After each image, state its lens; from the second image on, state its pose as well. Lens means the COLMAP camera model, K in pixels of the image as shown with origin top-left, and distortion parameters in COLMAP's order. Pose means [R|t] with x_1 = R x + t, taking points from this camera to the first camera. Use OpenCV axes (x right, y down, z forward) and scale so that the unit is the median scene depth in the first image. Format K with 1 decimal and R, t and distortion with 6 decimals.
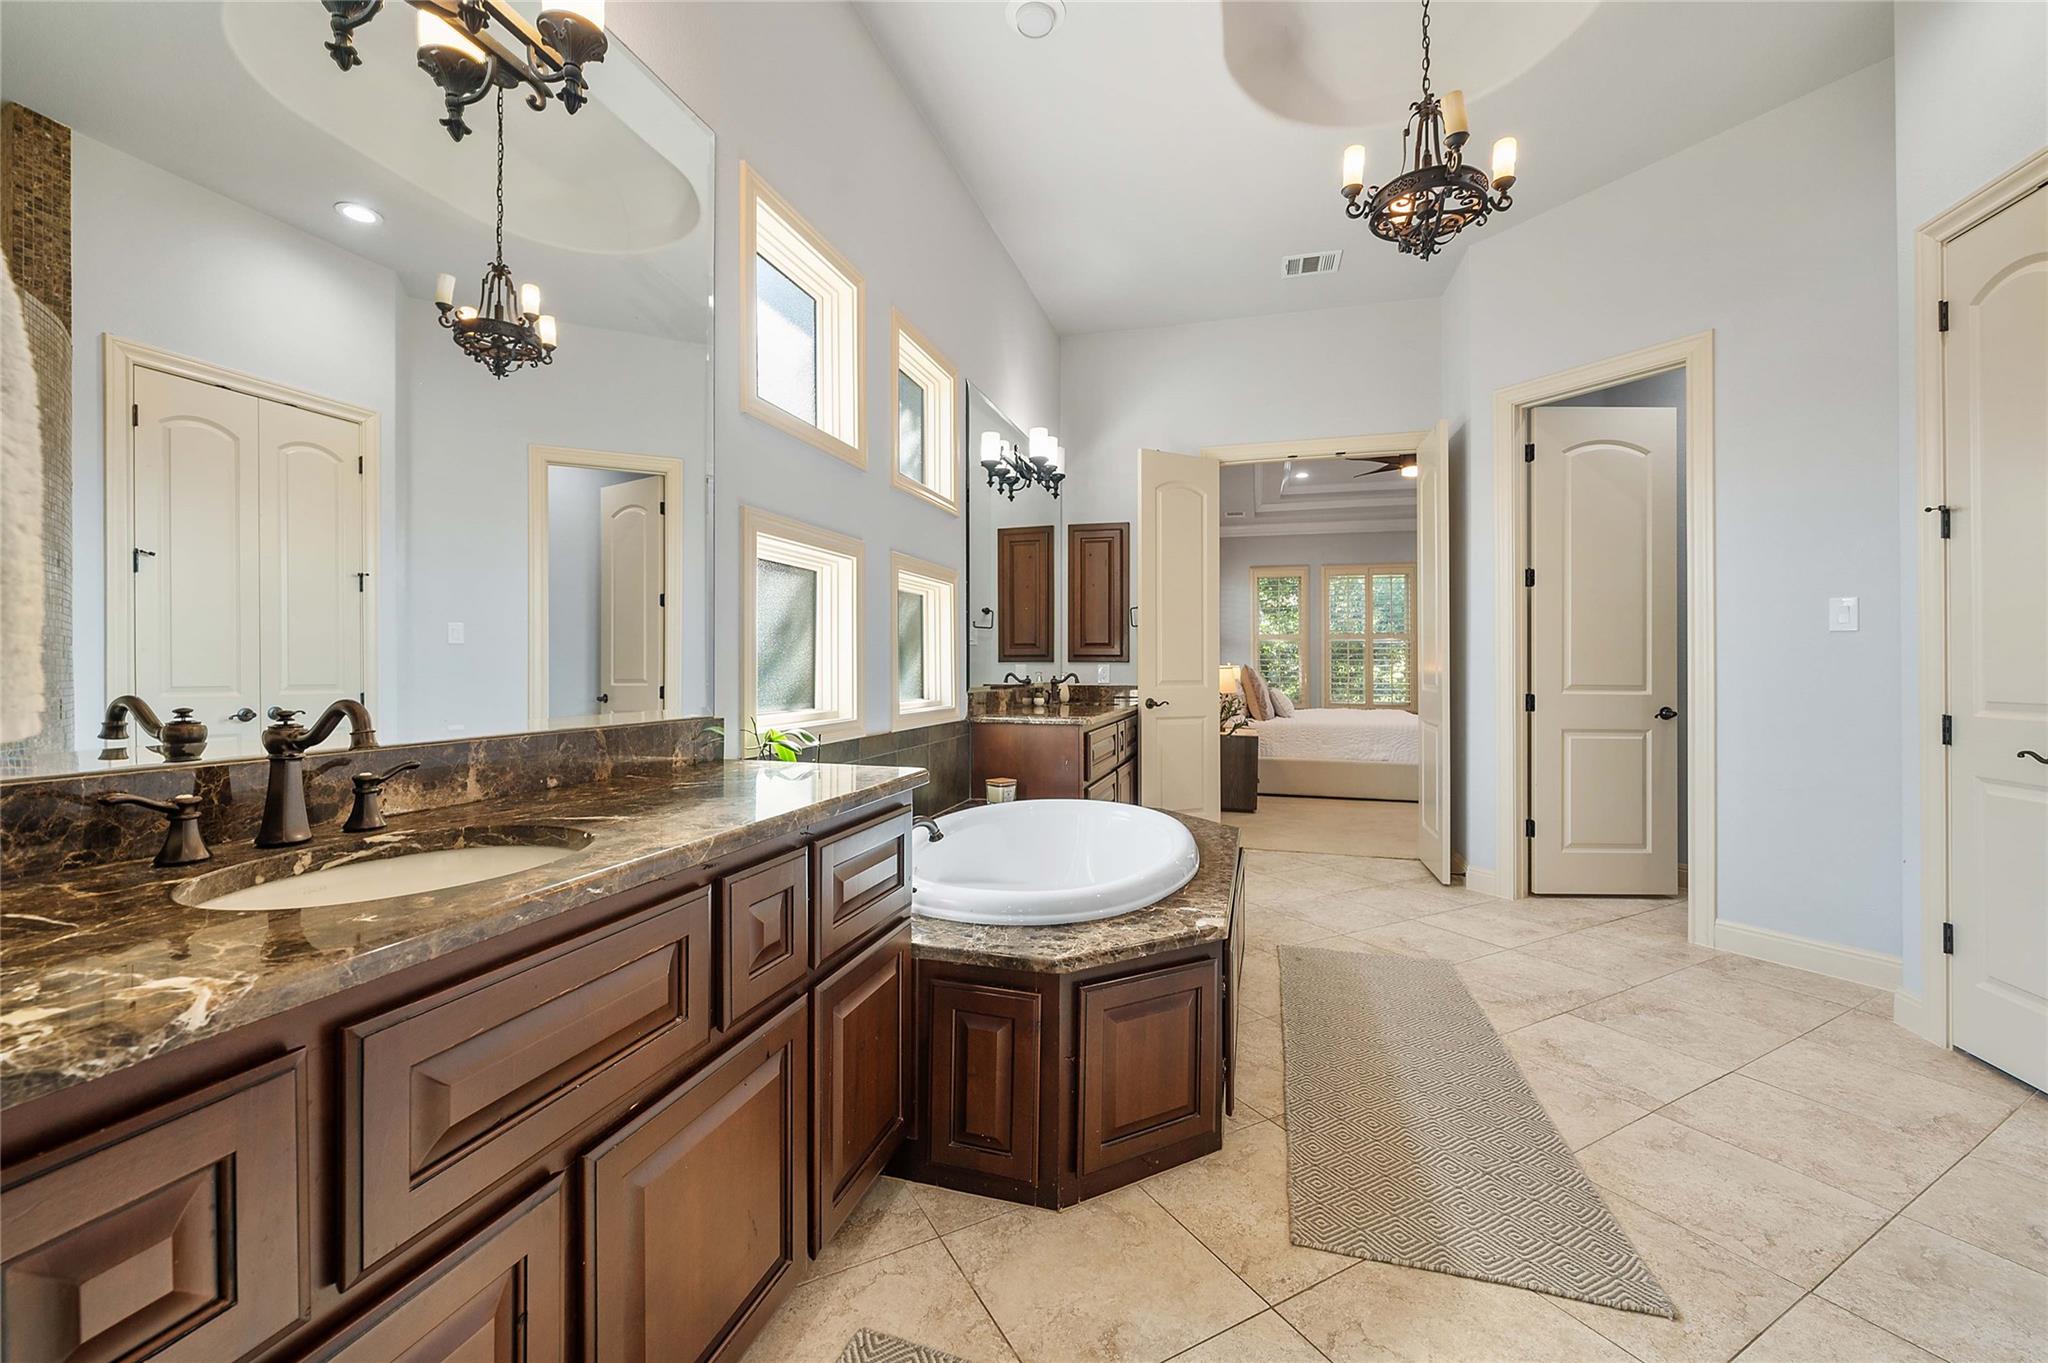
lens RADIAL K [[813.6, 0, 1024.4], [0, 813.6, 675.7], [0, 0, 1]] dist [-0.003638, 0.000113]
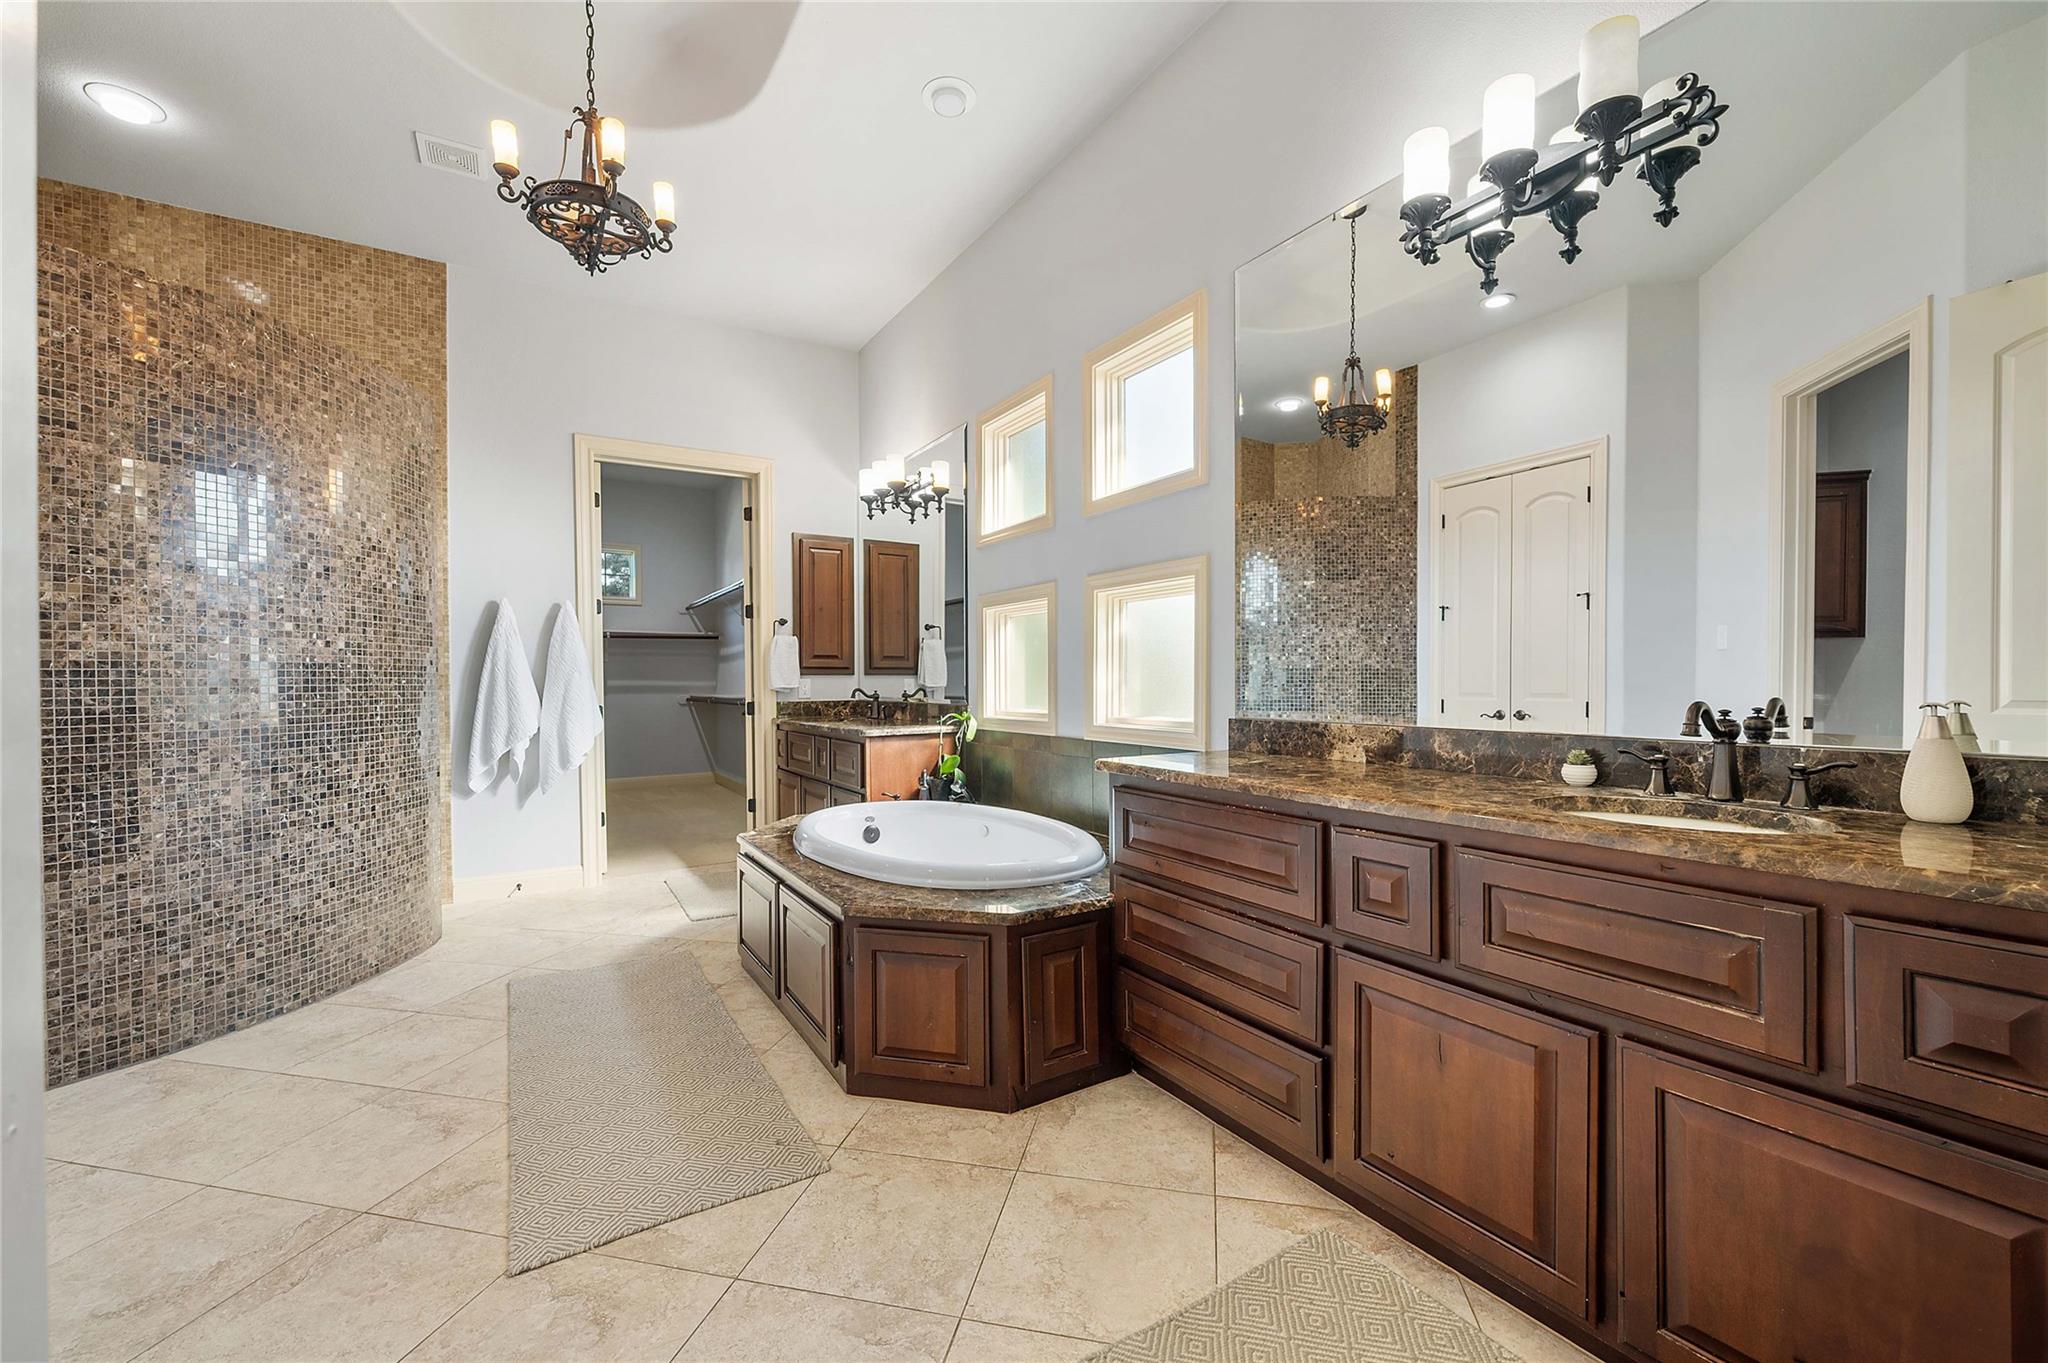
lens RADIAL K [[813.6, 0, 1025.8], [0, 813.6, 686.4], [0, 0, 1]] dist [-0.003638, 0.000113]
pose [[-0.654800, 0.005506, -0.755782, 0.837420], [0.000344, 0.999976, 0.006987, -0.013193], [0.755802, 0.004315, -0.654786, 1.892555]]
